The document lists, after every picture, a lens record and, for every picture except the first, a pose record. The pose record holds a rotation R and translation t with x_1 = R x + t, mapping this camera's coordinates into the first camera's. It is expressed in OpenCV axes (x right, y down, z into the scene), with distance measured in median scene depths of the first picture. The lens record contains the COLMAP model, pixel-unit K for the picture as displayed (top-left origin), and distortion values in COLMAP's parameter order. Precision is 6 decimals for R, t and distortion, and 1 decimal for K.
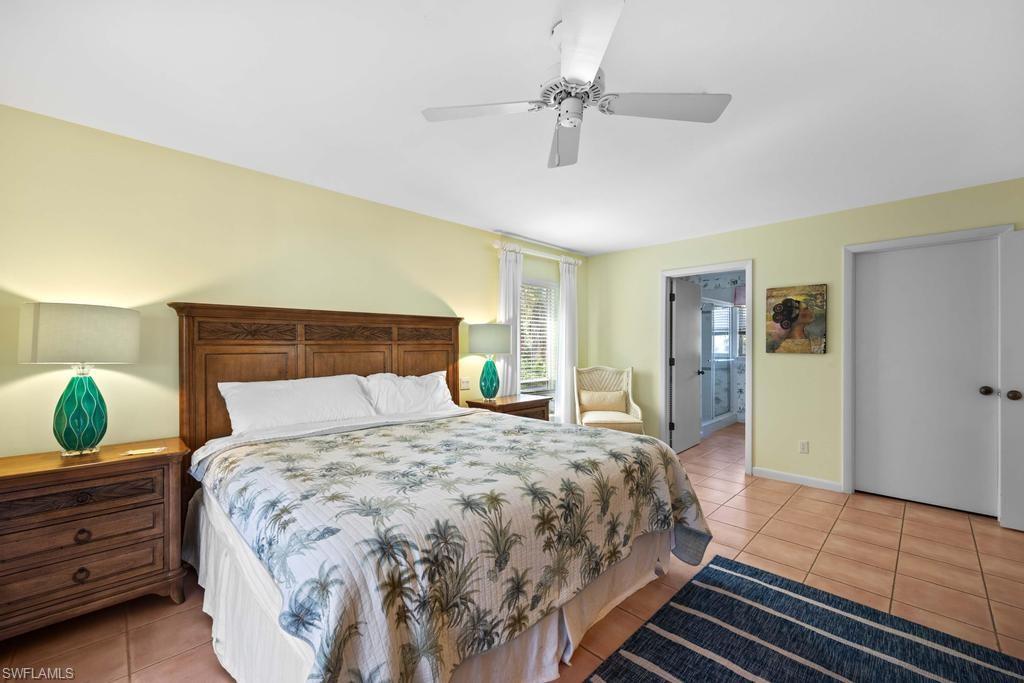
lens RADIAL K [[415.5, 0, 508.5], [0, 415.5, 346.2], [0, 0, 1]] dist [-0.007474, 0.000785]
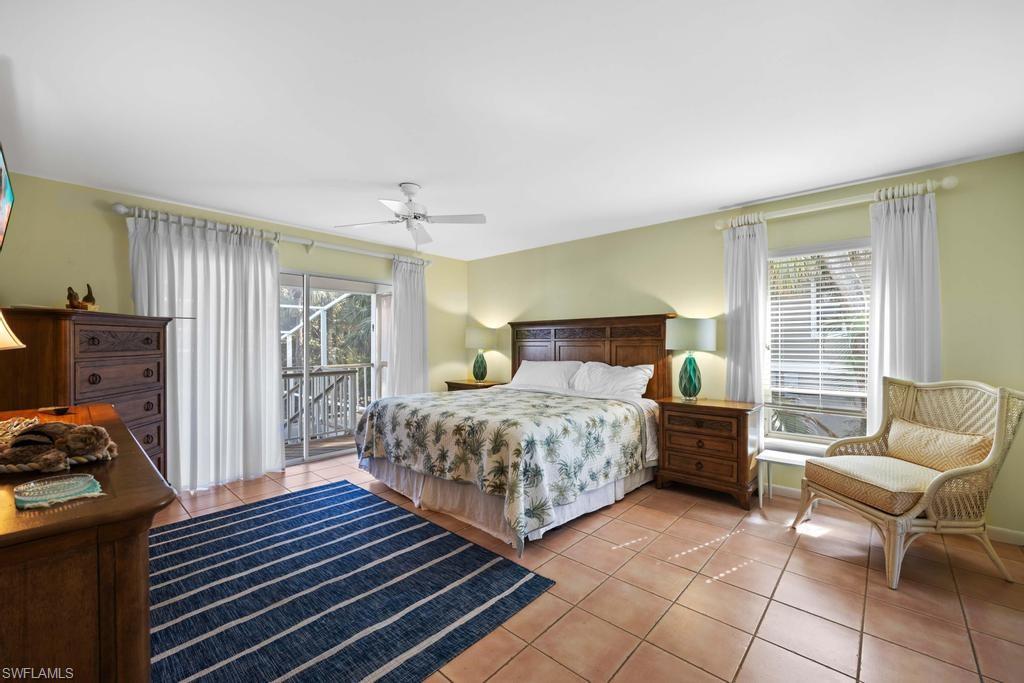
lens RADIAL K [[415.5, 0, 503.5], [0, 415.5, 343.6], [0, 0, 1]] dist [-0.007474, 0.000785]
pose [[0.036863, 0.002389, -0.999317, 1.594691], [0.000672, 0.999997, 0.002416, 0.001805], [0.999320, -0.000761, 0.036862, 1.004186]]
